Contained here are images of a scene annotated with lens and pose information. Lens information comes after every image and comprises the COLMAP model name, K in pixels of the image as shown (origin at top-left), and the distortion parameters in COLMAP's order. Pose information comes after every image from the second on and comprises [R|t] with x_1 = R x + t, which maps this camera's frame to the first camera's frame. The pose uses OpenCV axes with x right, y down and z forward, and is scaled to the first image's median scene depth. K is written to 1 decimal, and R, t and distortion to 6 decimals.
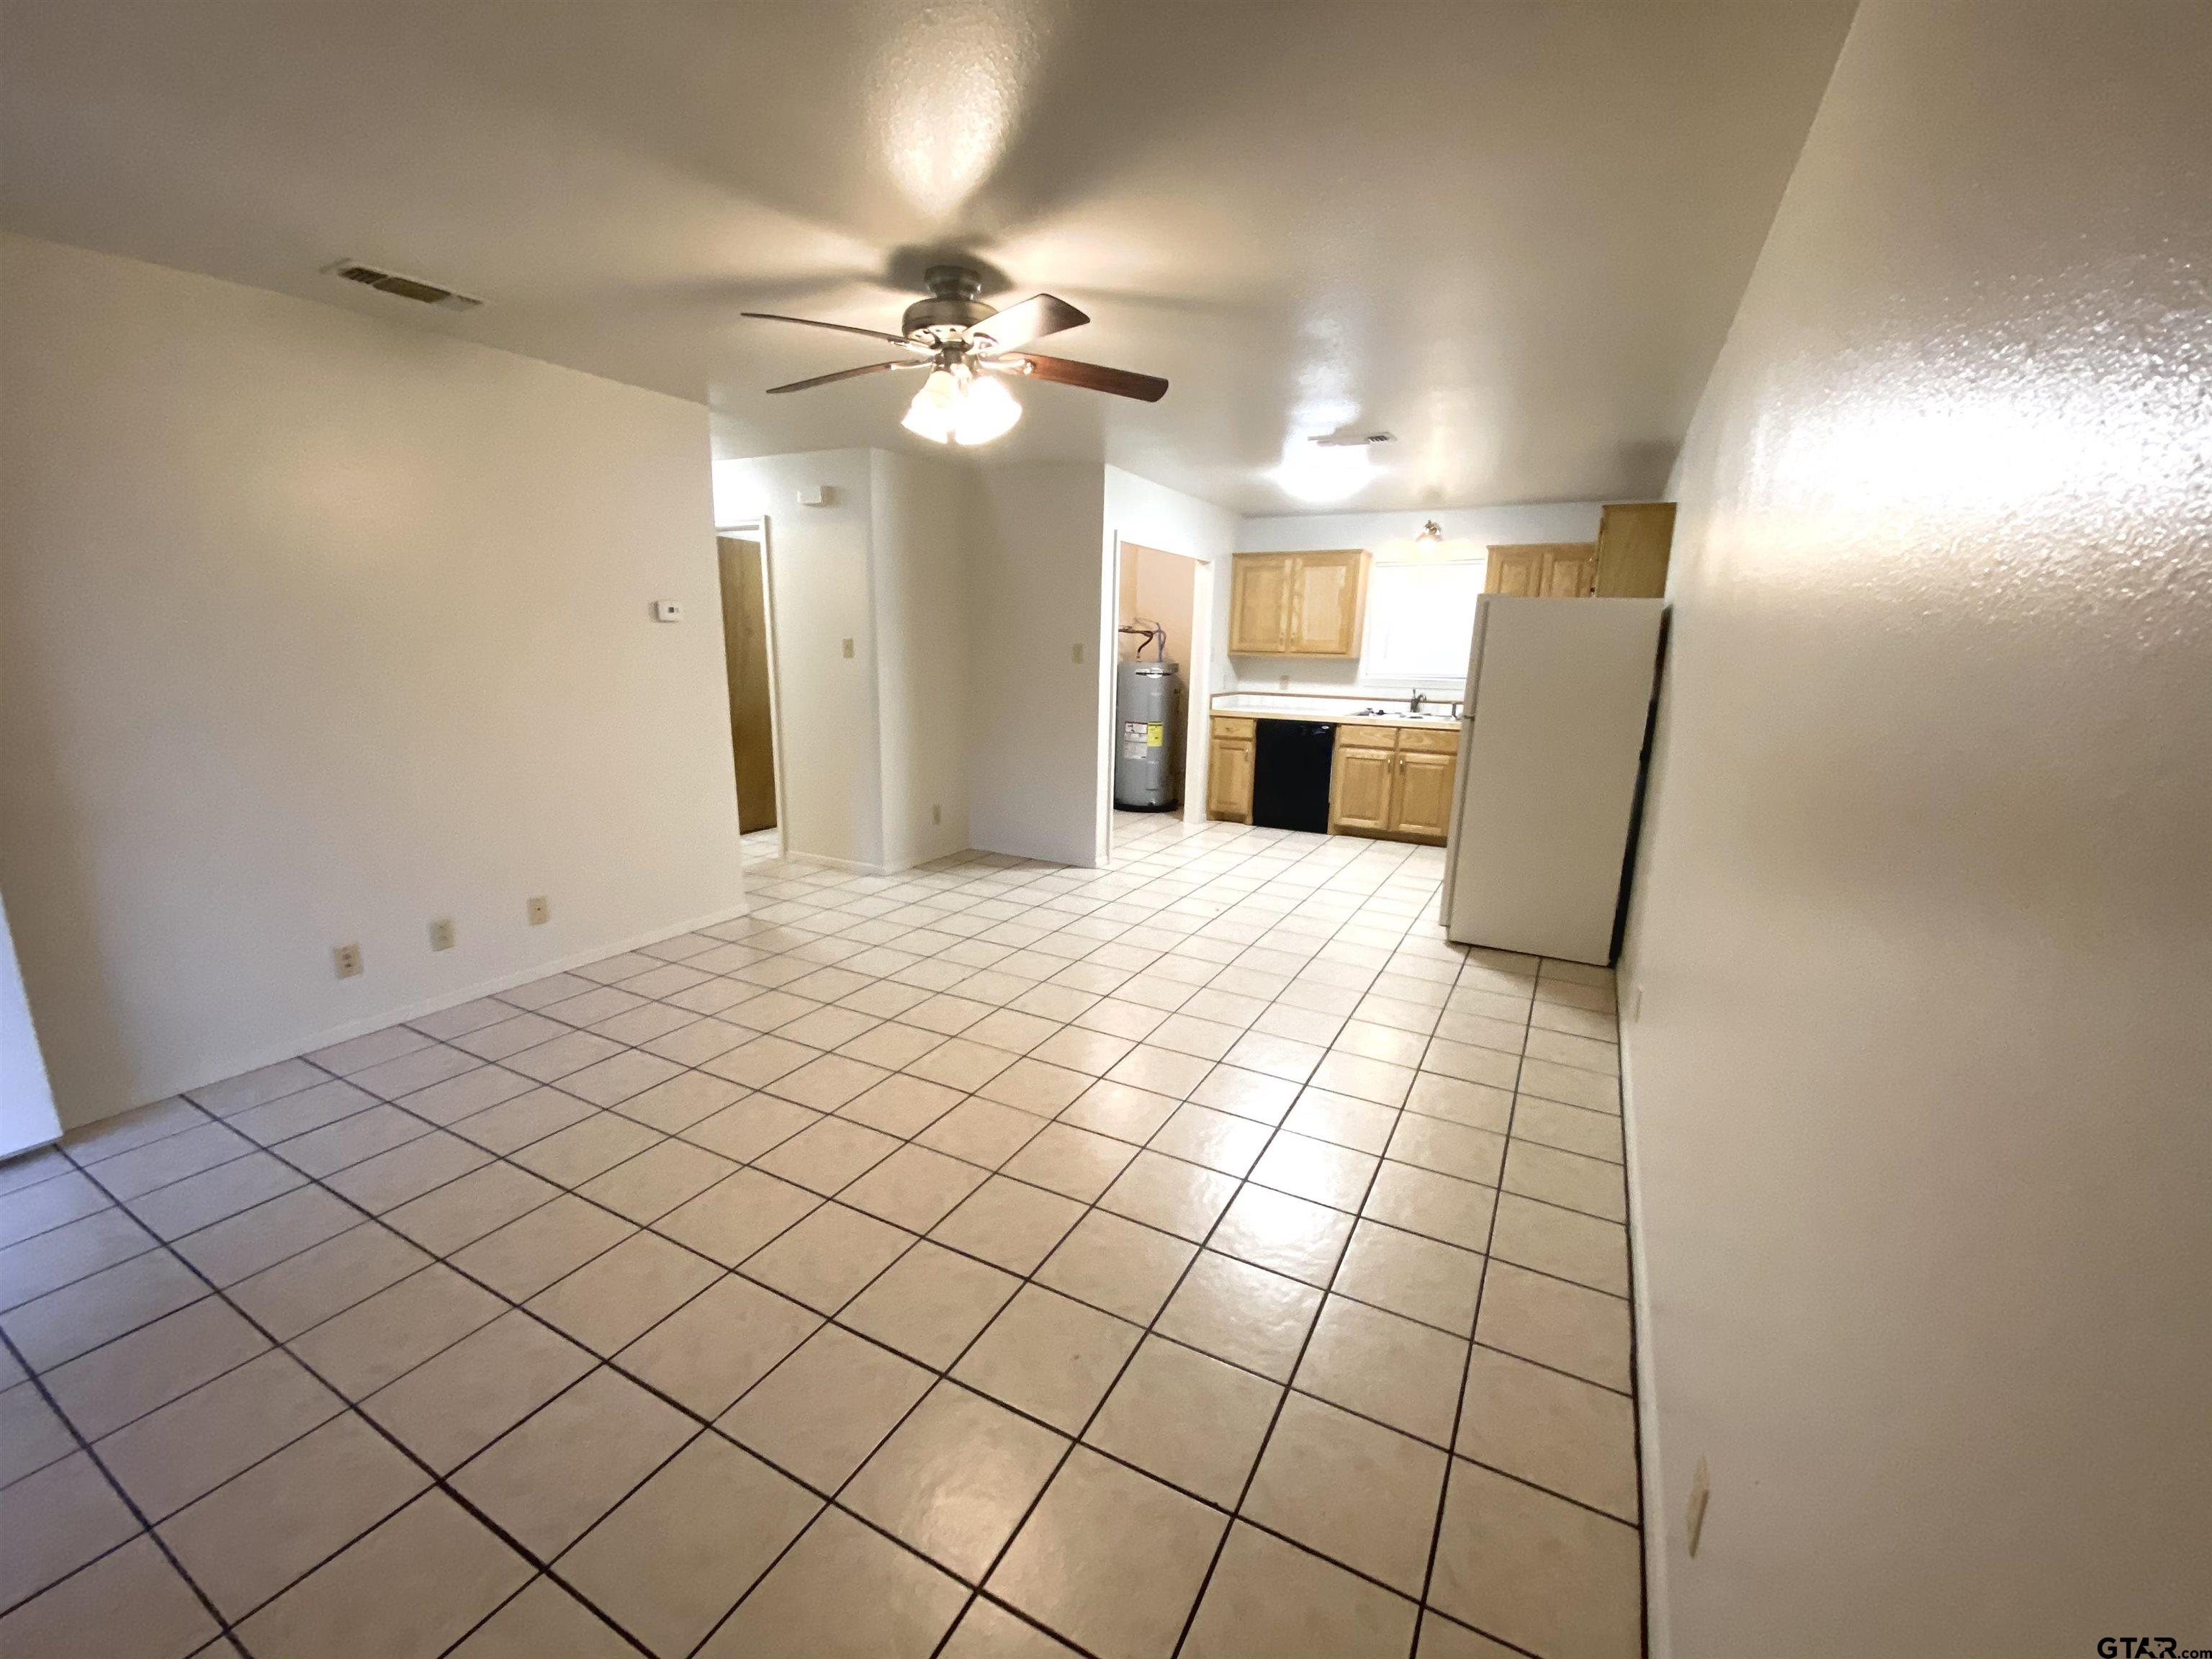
lens RADIAL K [[903.5, 0, 1088.4], [0, 903.5, 835.0], [0, 0, 1]] dist [0.009277, -0.000759]
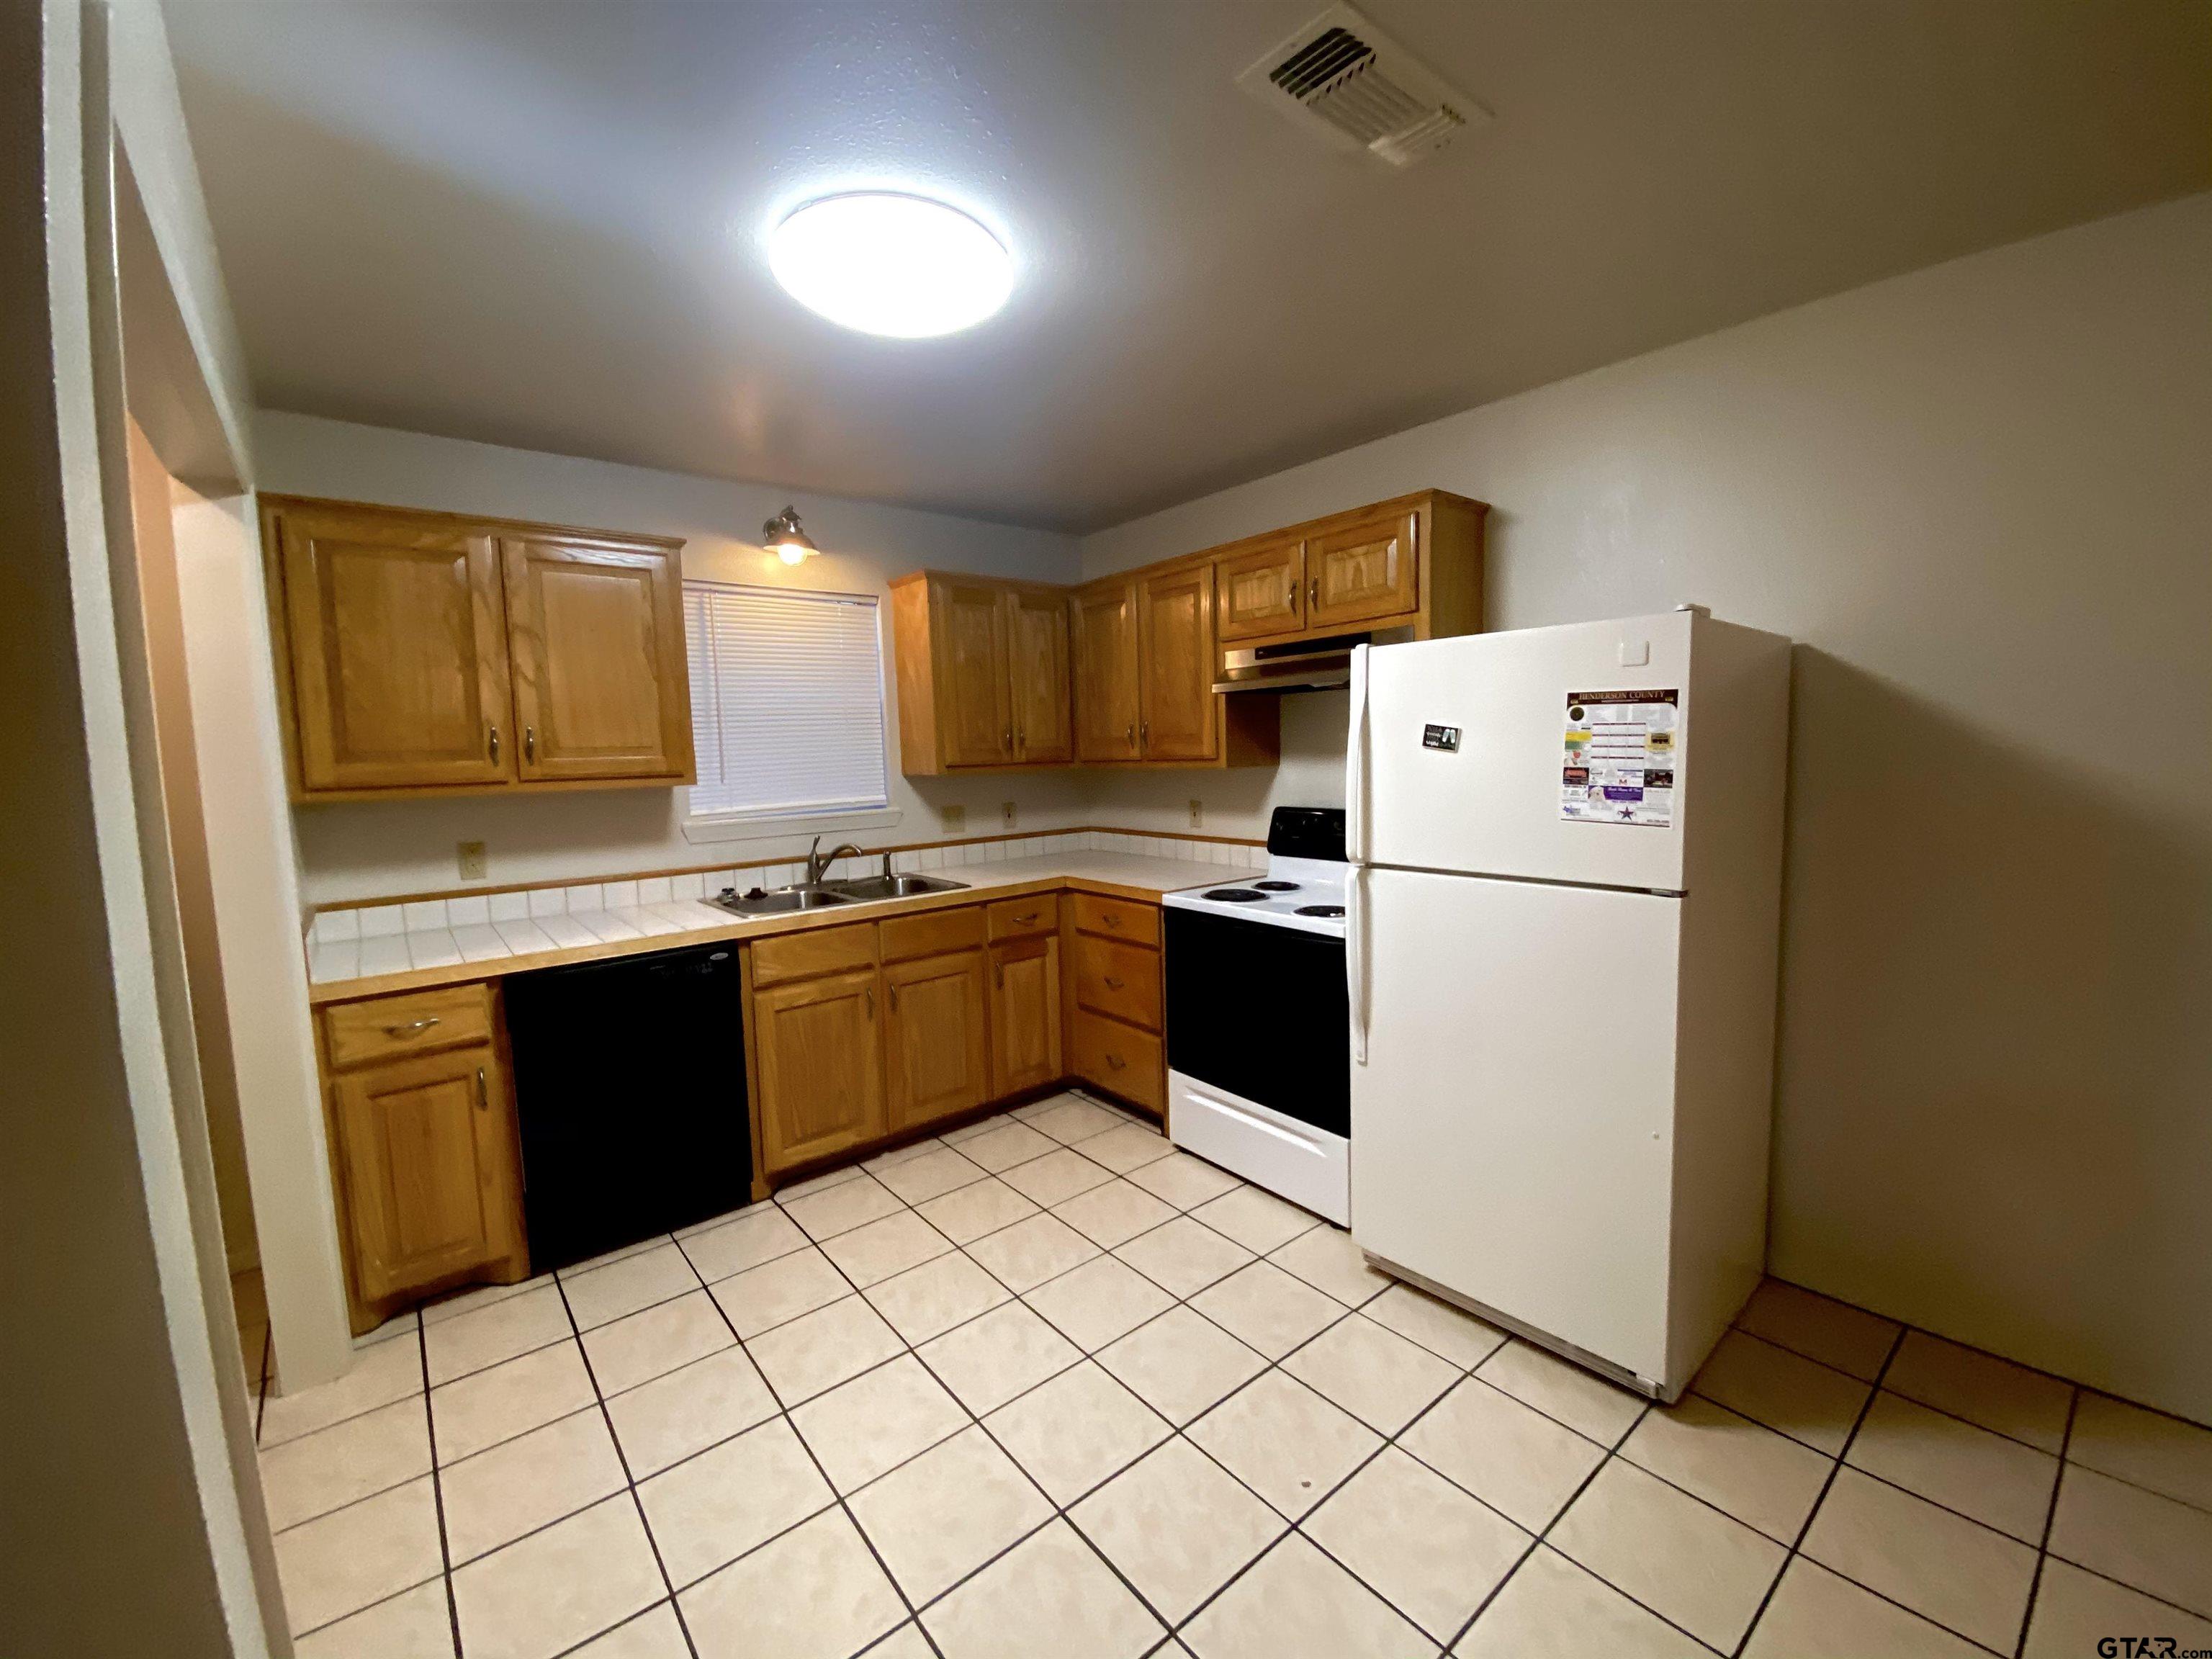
lens RADIAL K [[903.5, 0, 1100.9], [0, 903.5, 830.1], [0, 0, 1]] dist [0.009277, -0.000759]
pose [[0.359546, -0.118969, 0.925512, -0.044593], [0.225736, 0.973469, 0.037439, -0.147280], [-0.905411, 0.195461, 0.376862, 0.665263]]
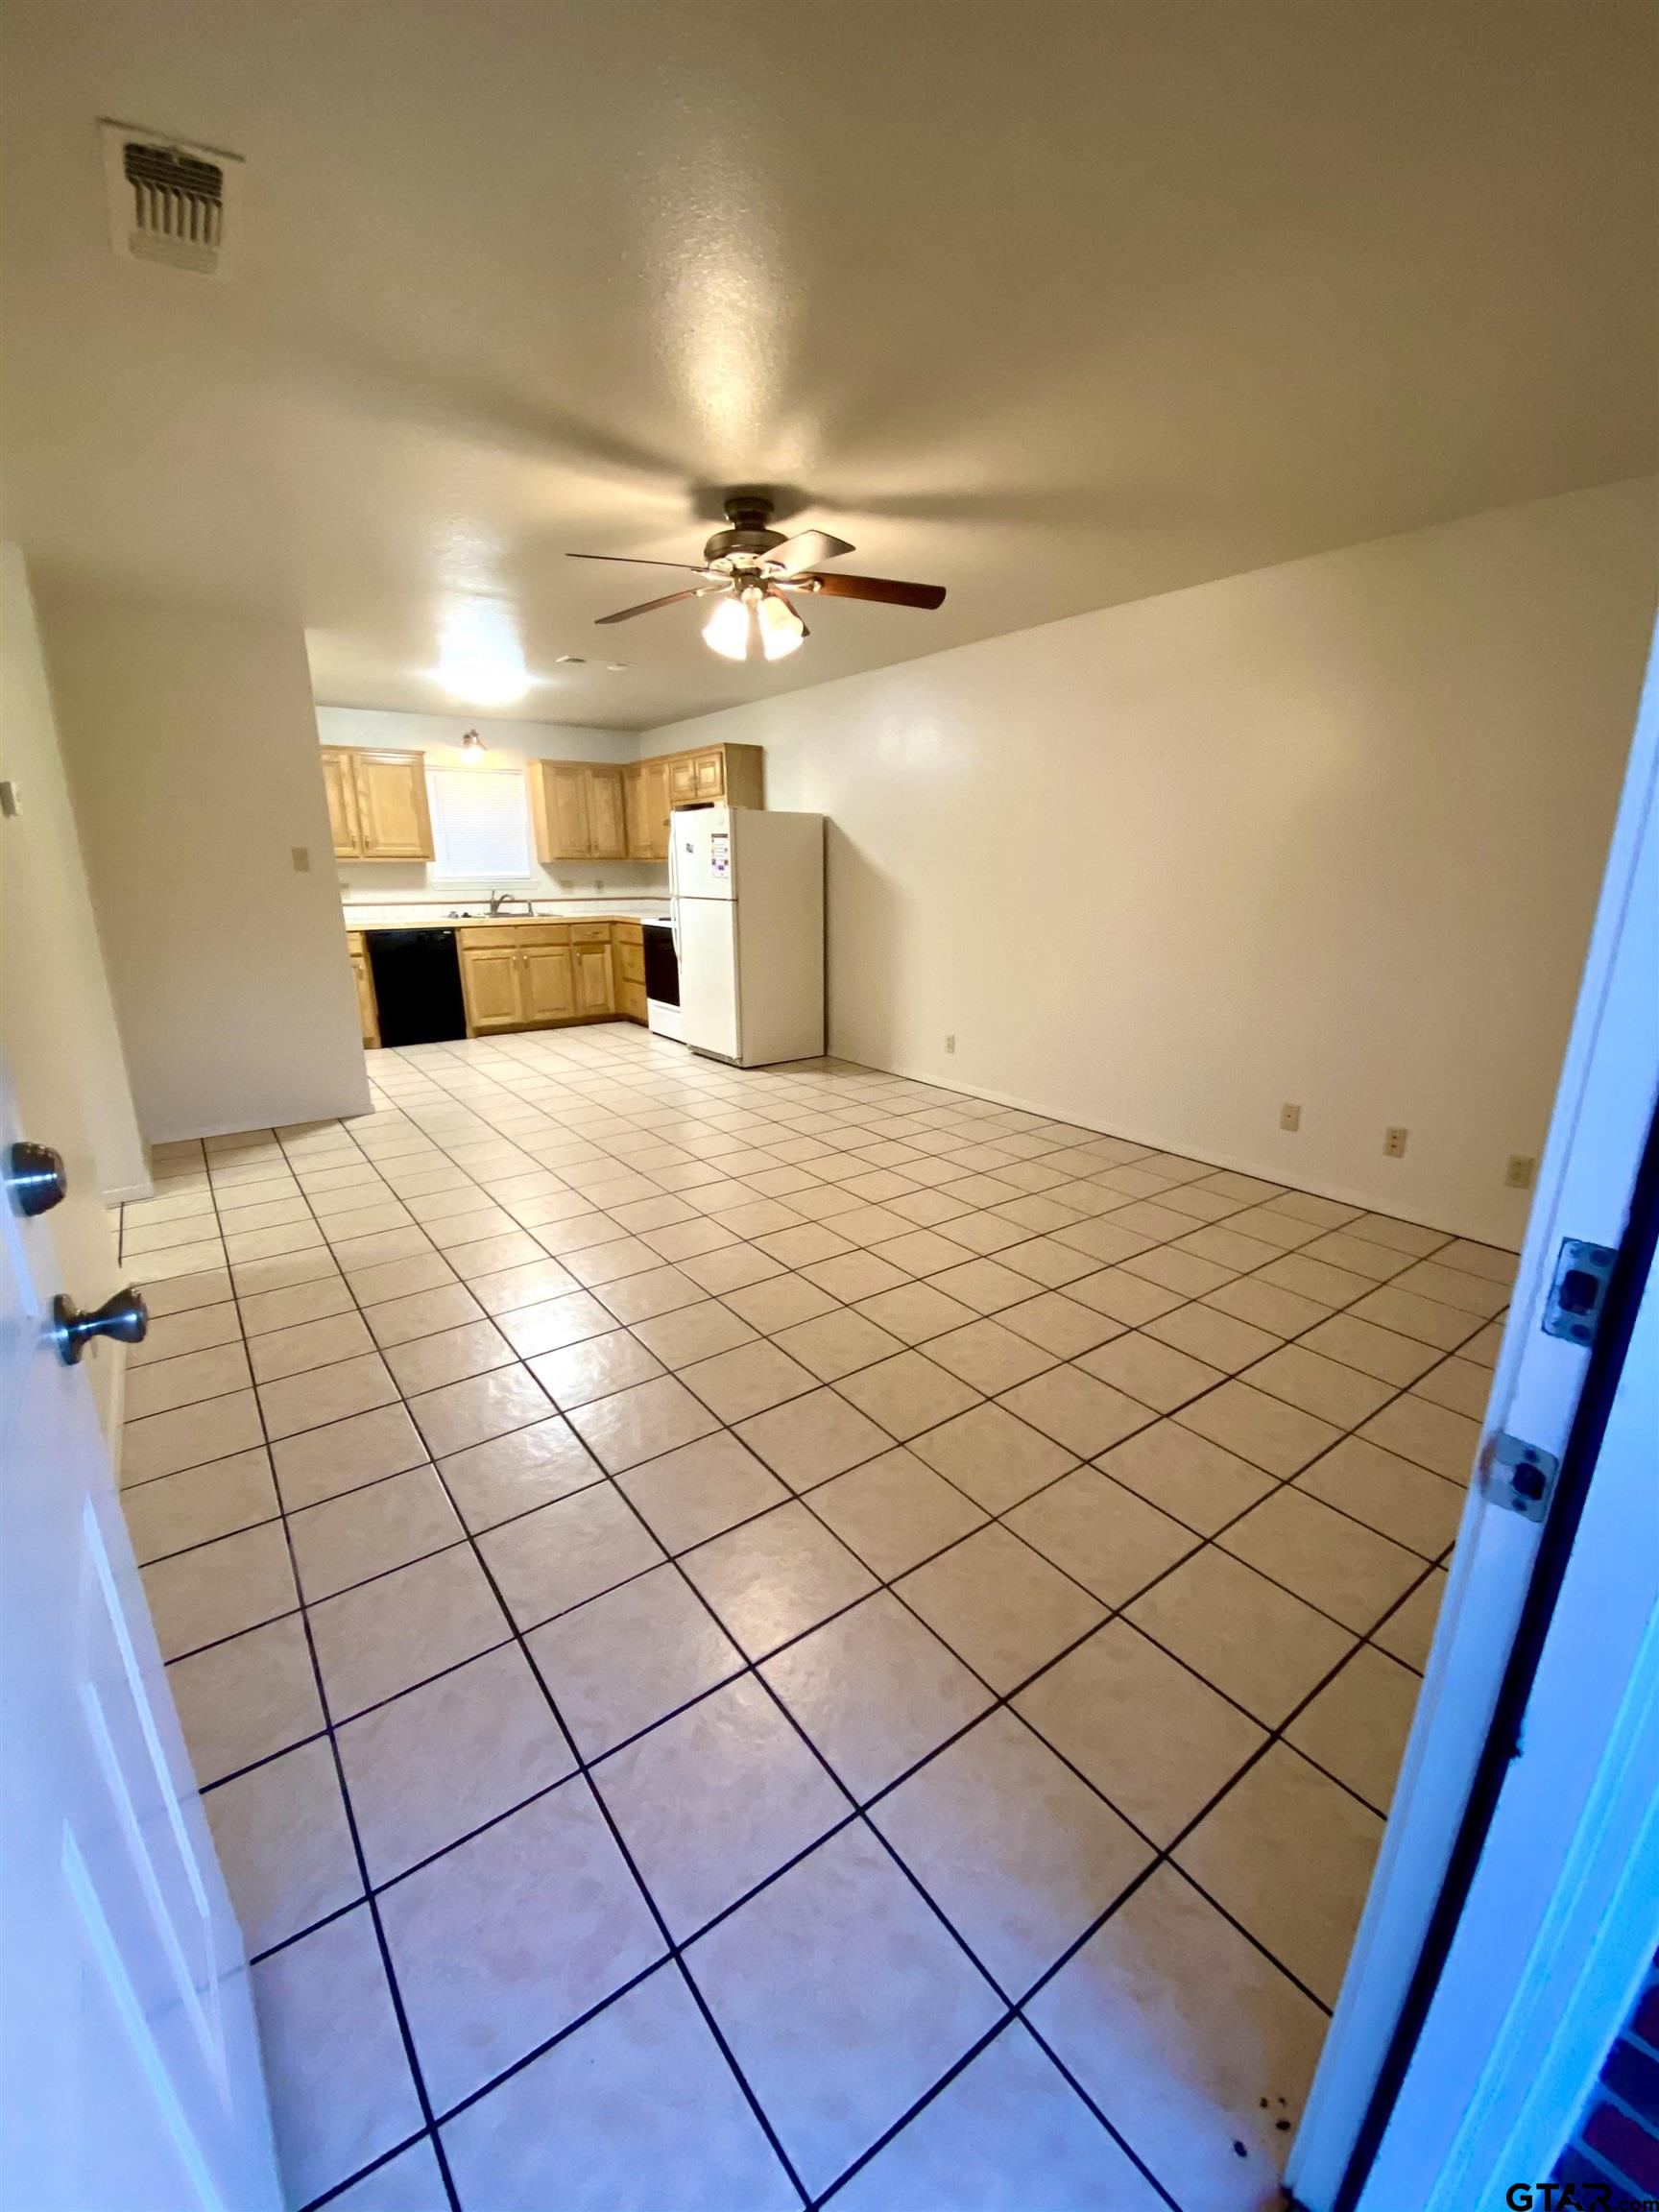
lens RADIAL K [[903.5, 0, 831.8], [0, 903.5, 1133.6], [0, 0, 1]] dist [0.009277, -0.000759]
pose [[0.412691, -0.282851, 0.865841, -0.486061], [0.195841, 0.955887, 0.218923, -0.041305], [-0.889569, 0.079220, 0.449879, 0.178836]]
